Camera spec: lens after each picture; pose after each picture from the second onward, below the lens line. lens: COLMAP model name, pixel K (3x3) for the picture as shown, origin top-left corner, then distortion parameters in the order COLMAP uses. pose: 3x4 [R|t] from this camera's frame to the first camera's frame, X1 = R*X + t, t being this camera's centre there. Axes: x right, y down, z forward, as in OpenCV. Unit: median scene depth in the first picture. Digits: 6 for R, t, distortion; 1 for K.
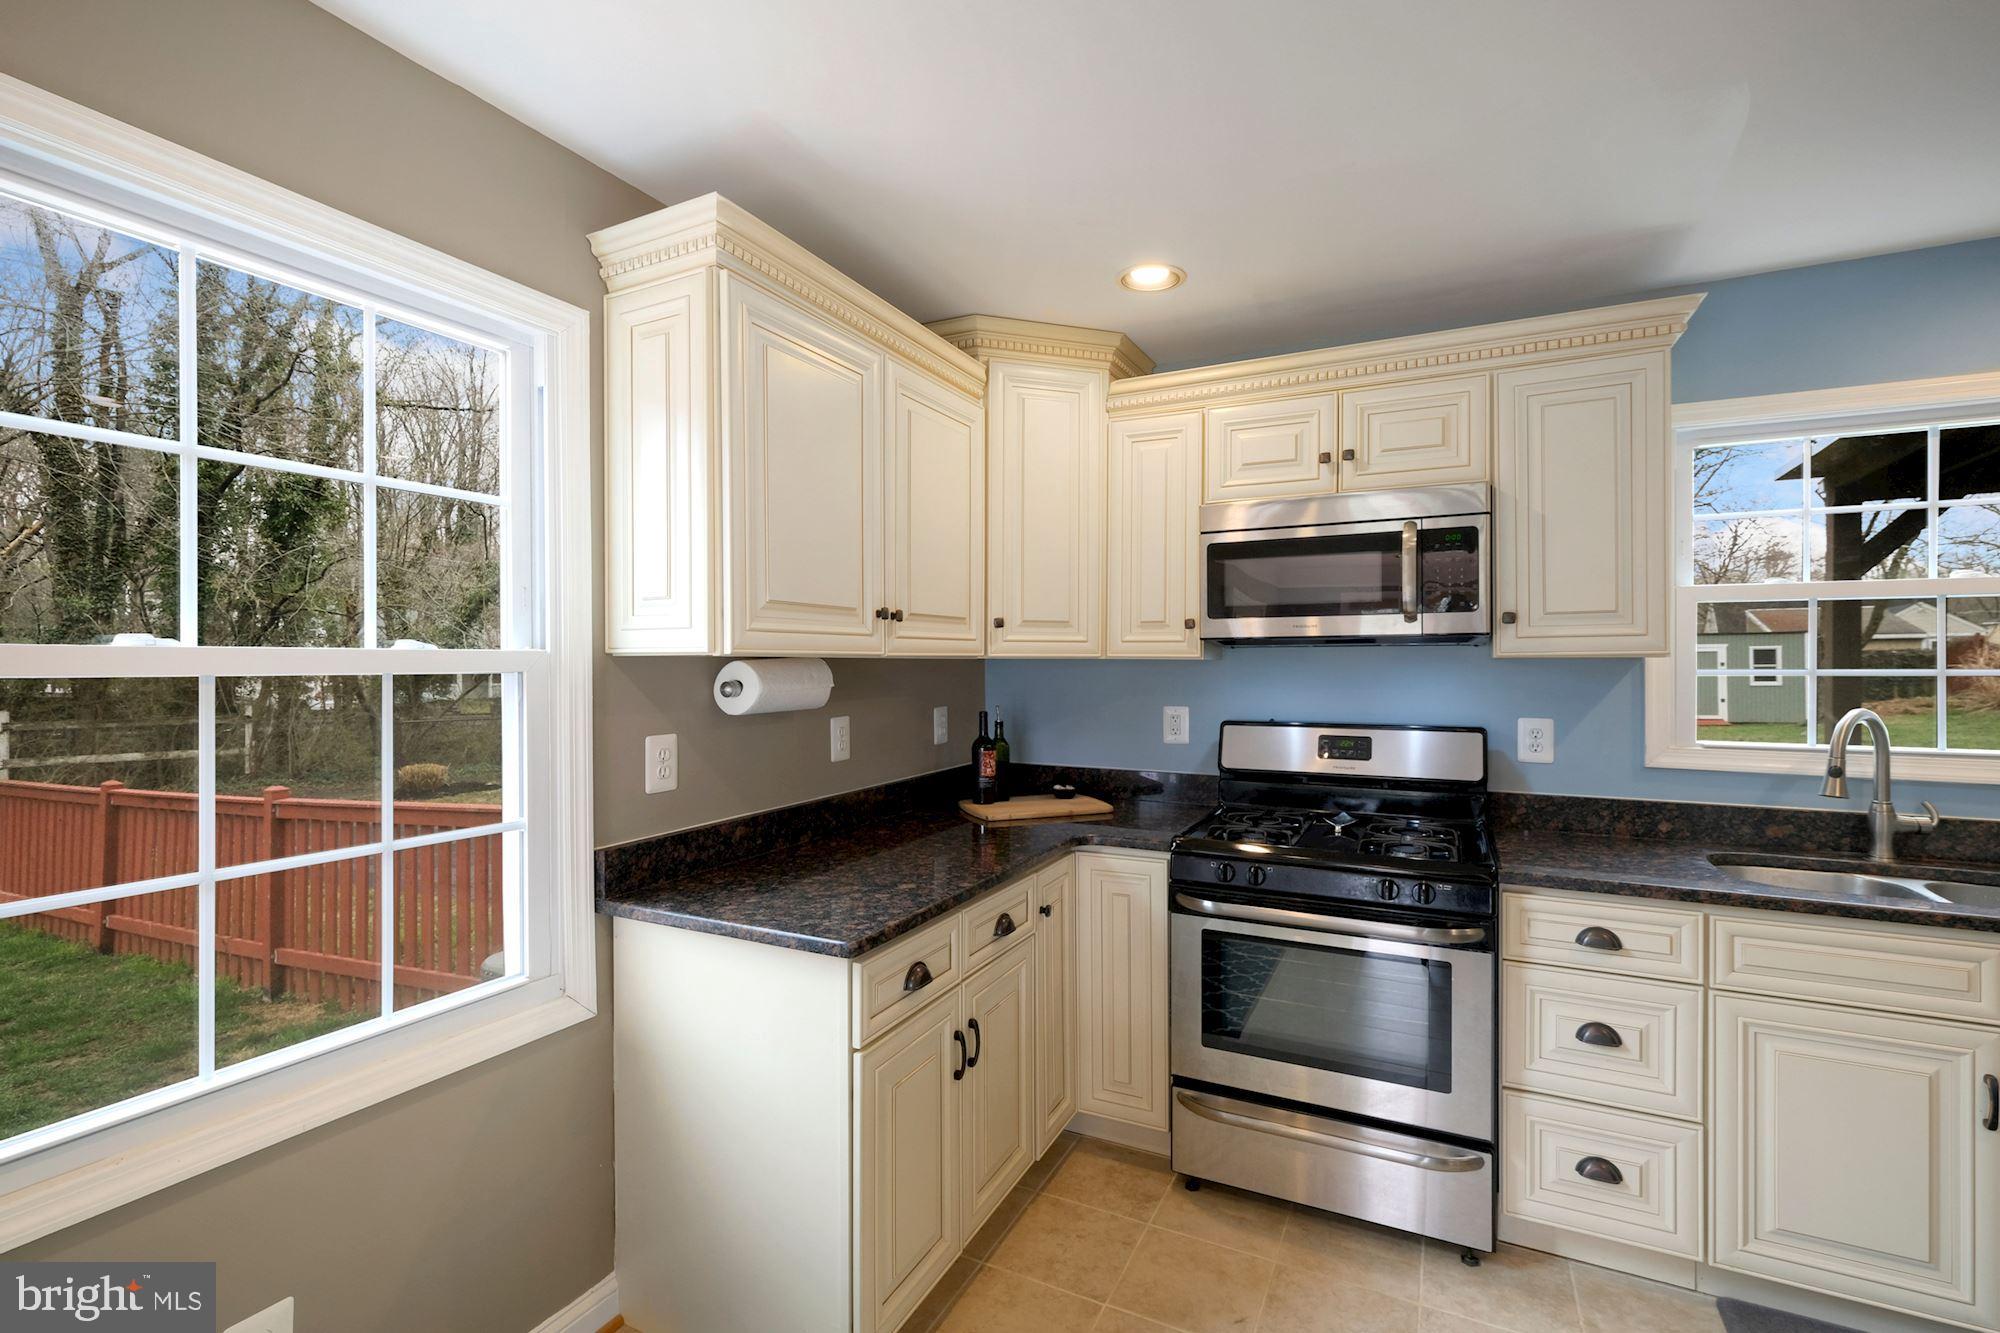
lens RADIAL K [[901.2, 0, 1007.4], [0, 901.2, 668.5], [0, 0, 1]] dist [0.006246, -0.000378]
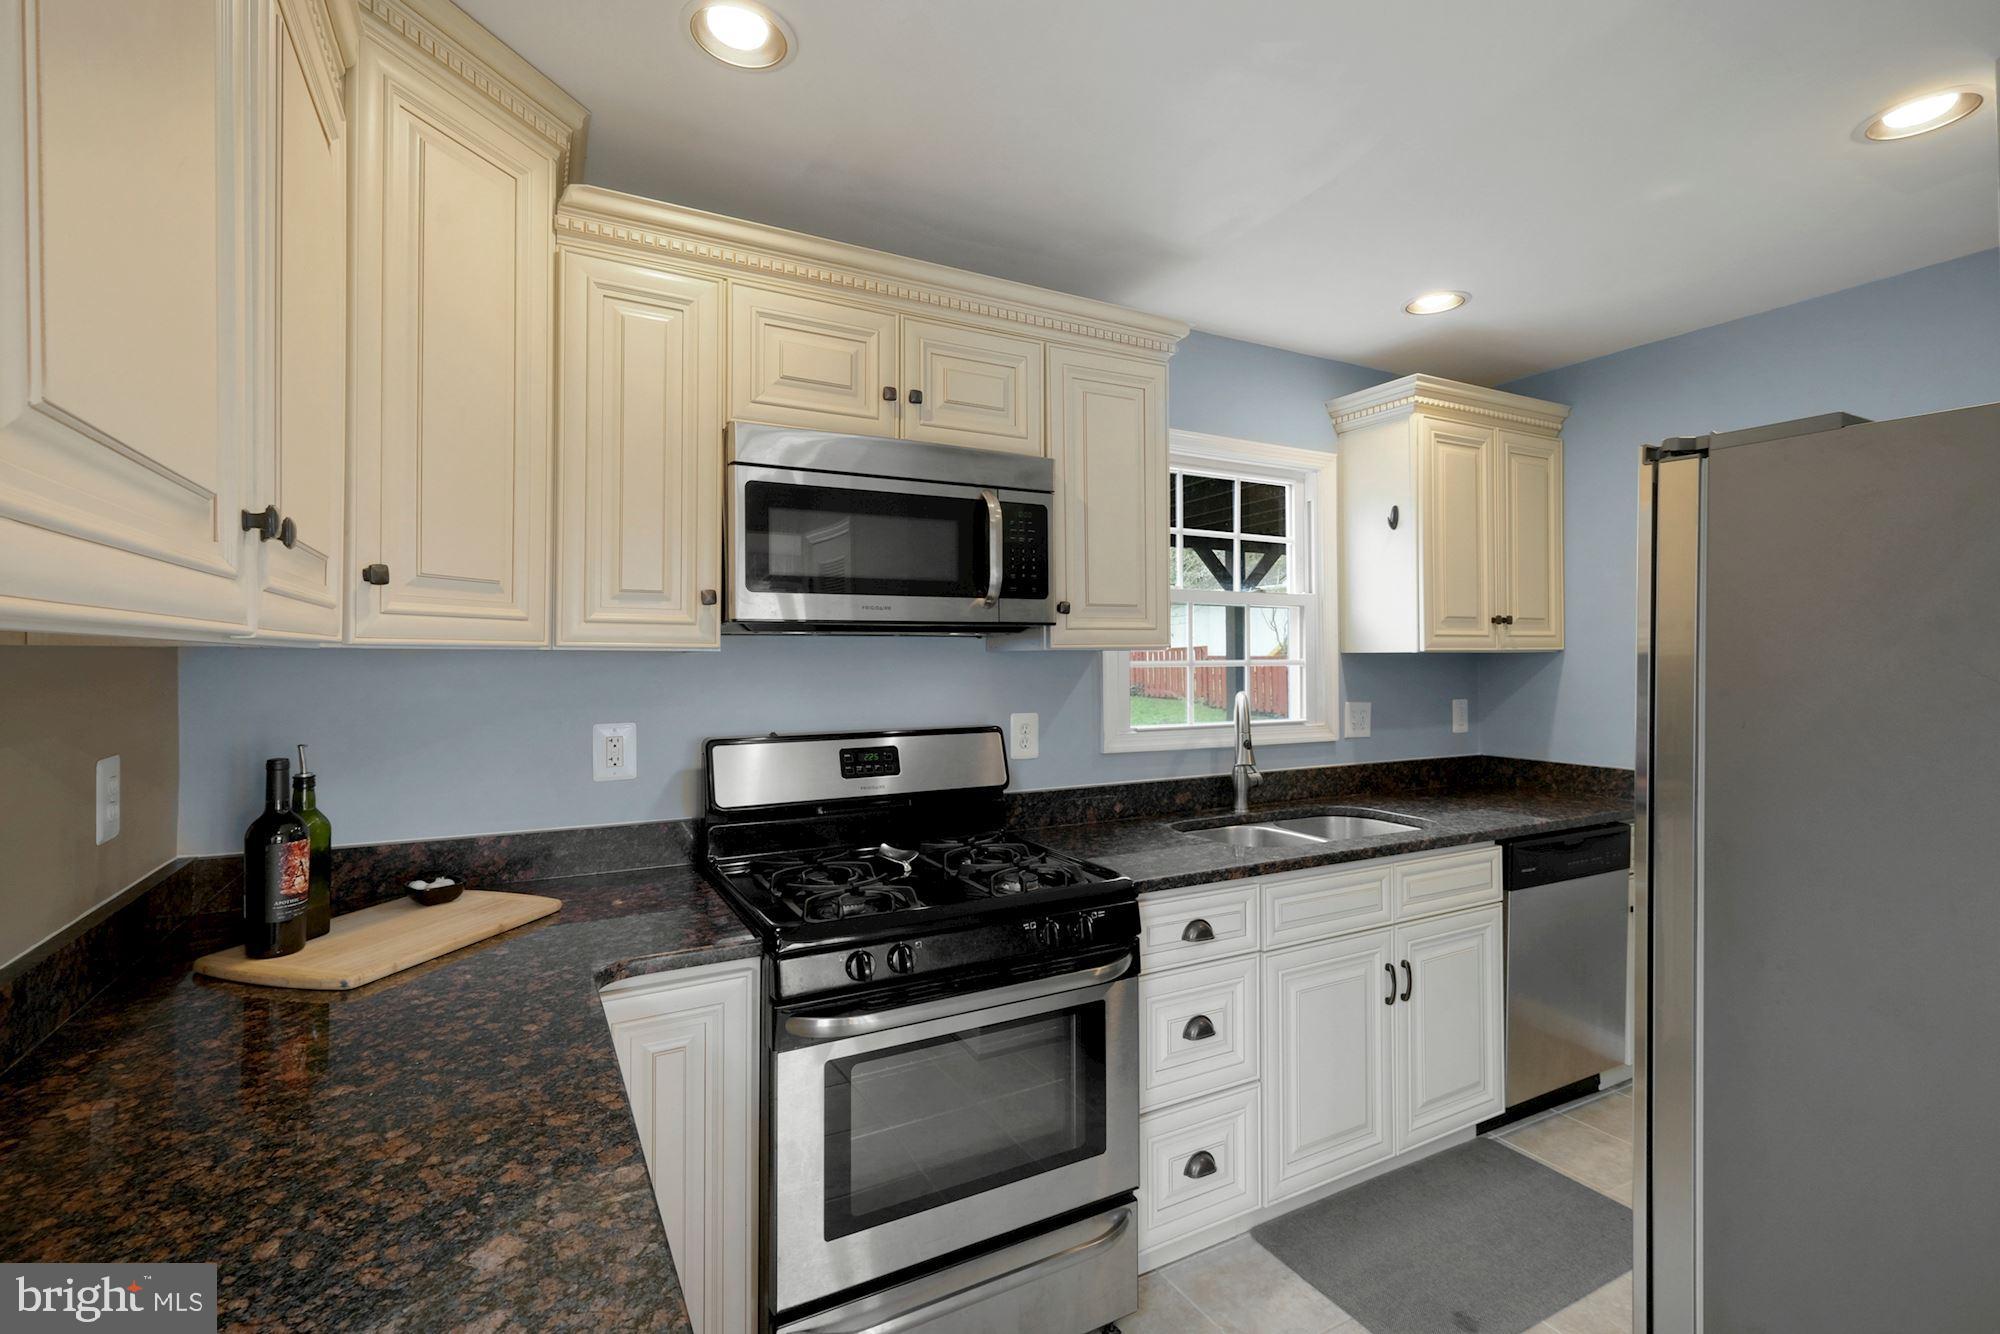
lens RADIAL K [[901.2, 0, 997.6], [0, 901.2, 646.7], [0, 0, 1]] dist [0.006246, -0.000378]
pose [[0.573725, 0.008051, 0.819008, -0.239824], [0.007419, 0.999860, -0.015026, -0.001902], [-0.819014, 0.014697, 0.573585, 0.496923]]
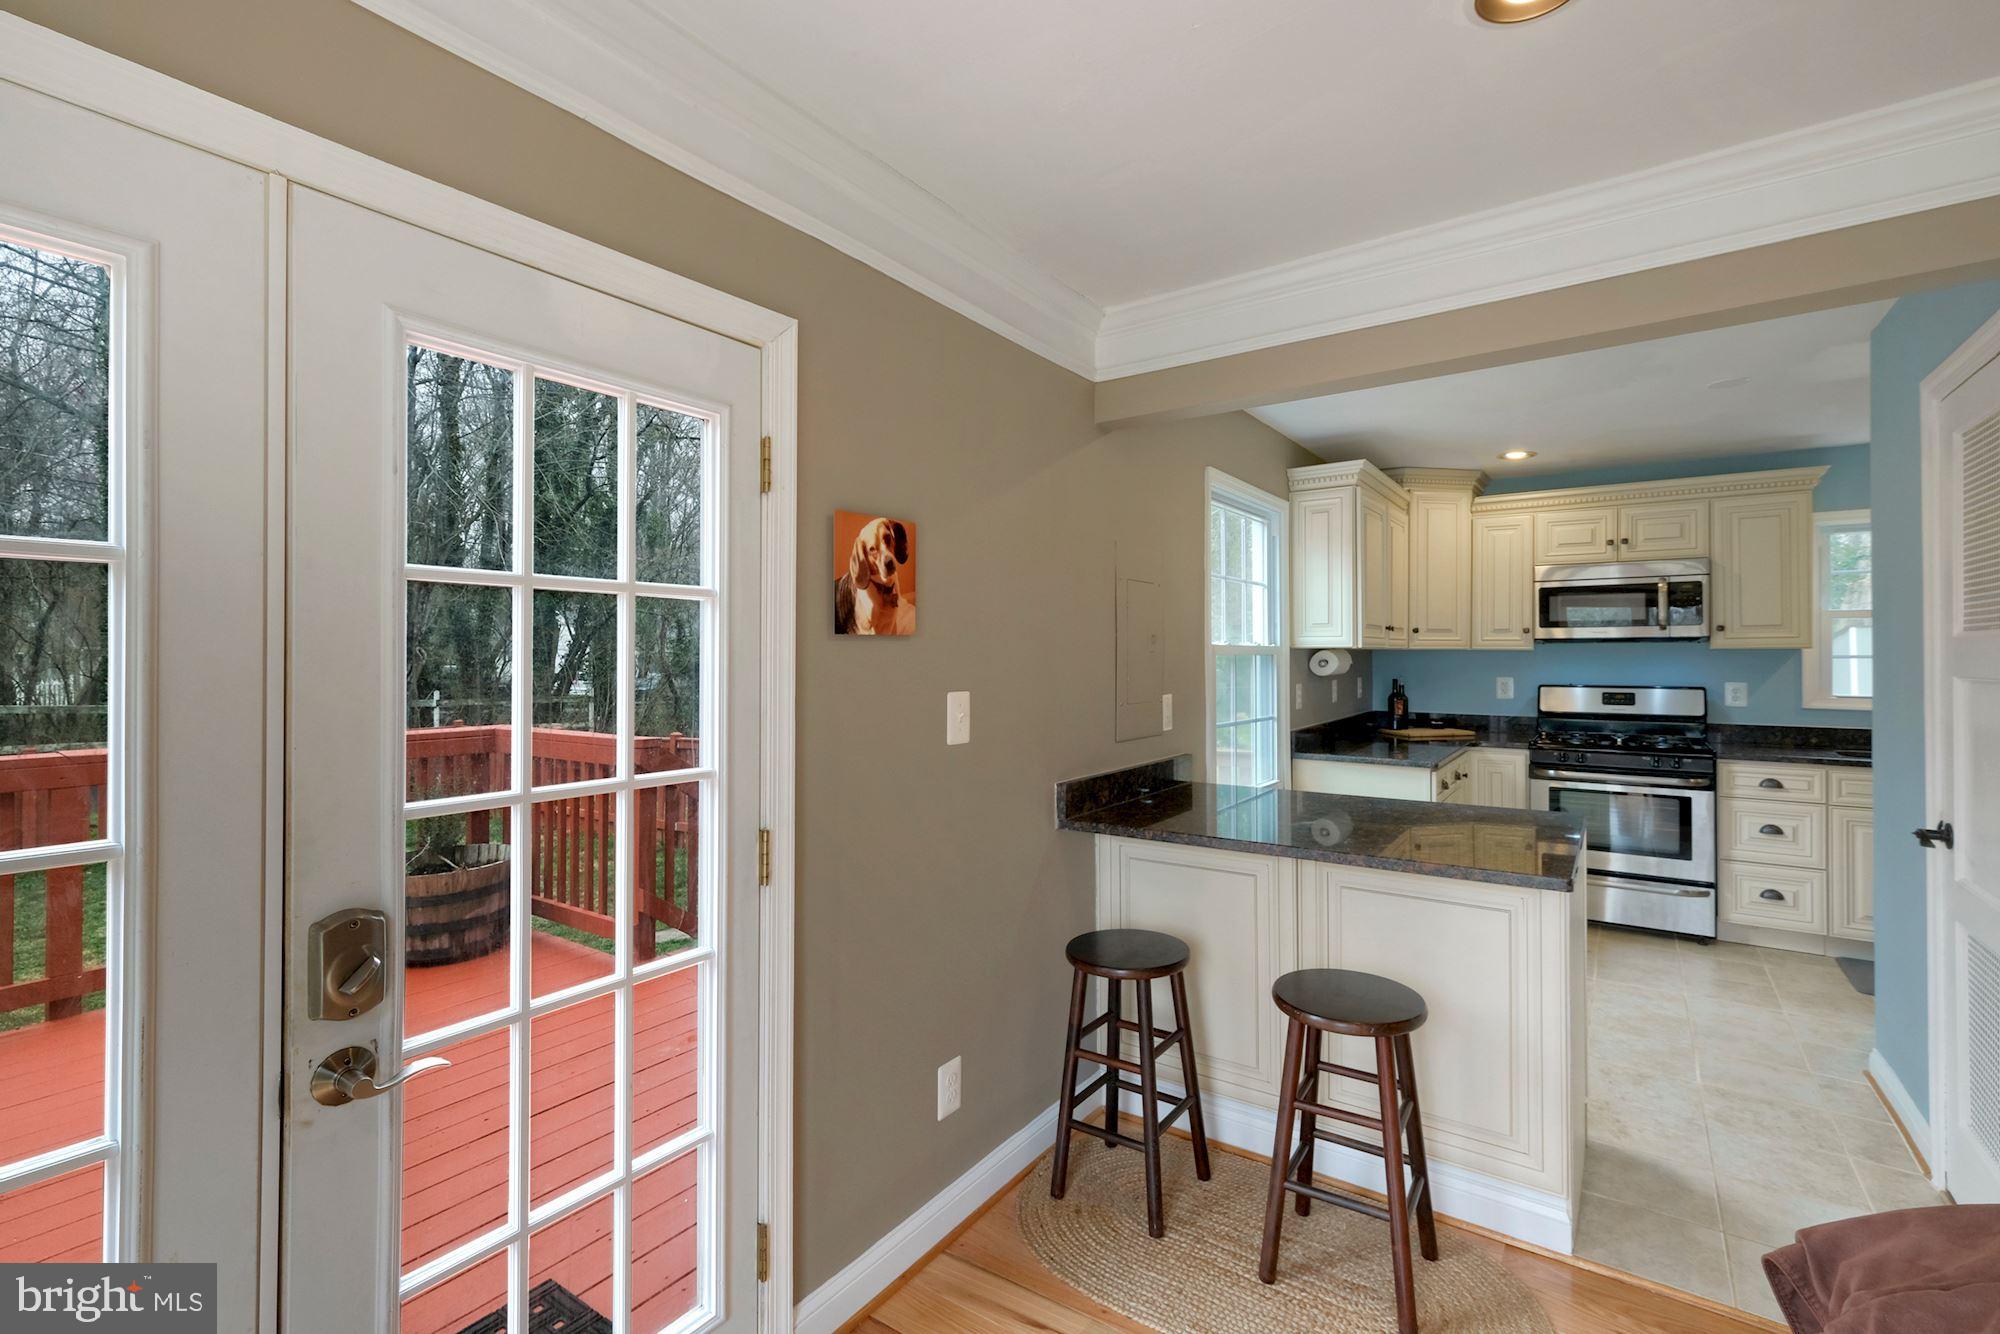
lens RADIAL K [[901.2, 0, 1002.4], [0, 901.2, 650.9], [0, 0, 1]] dist [0.006246, -0.000378]
pose [[0.989353, 0.000700, -0.145536, -0.650651], [-0.002535, 0.999920, -0.012427, 0.019581], [0.145516, 0.012664, 0.989275, -1.084486]]
